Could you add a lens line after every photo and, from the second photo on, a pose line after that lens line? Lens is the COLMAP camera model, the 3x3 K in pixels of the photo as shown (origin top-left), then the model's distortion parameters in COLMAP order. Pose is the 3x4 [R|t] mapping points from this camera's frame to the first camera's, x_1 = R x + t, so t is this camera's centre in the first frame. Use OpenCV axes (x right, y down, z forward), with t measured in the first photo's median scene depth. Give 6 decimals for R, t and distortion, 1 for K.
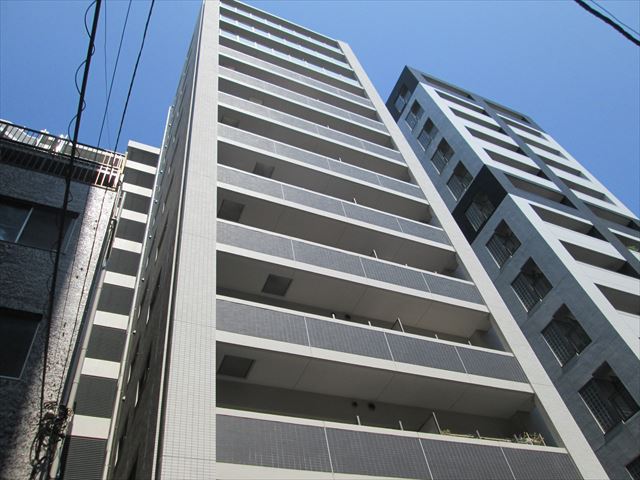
lens RADIAL K [[528.2, 0, 316.7], [0, 528.2, 239.4], [0, 0, 1]] dist [-0.043255, 0.008992]
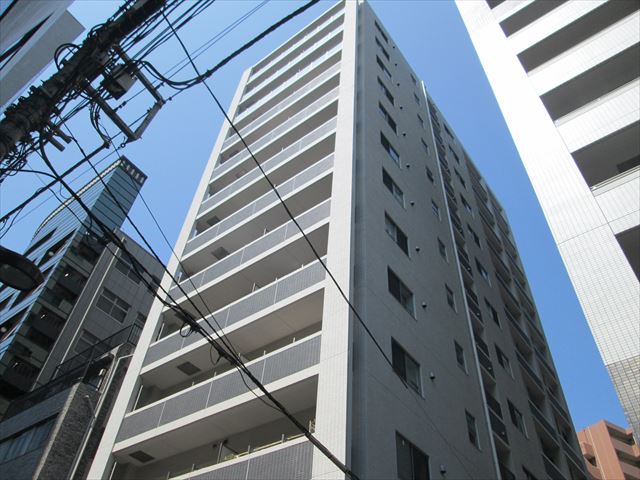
lens RADIAL K [[528.2, 0, 316.7], [0, 528.2, 239.4], [0, 0, 1]] dist [-0.043255, 0.008992]
pose [[0.474589, -0.533513, -0.700092, 1.302765], [0.600808, 0.777618, -0.185308, 0.308384], [0.643269, -0.332676, 0.689588, 0.470514]]
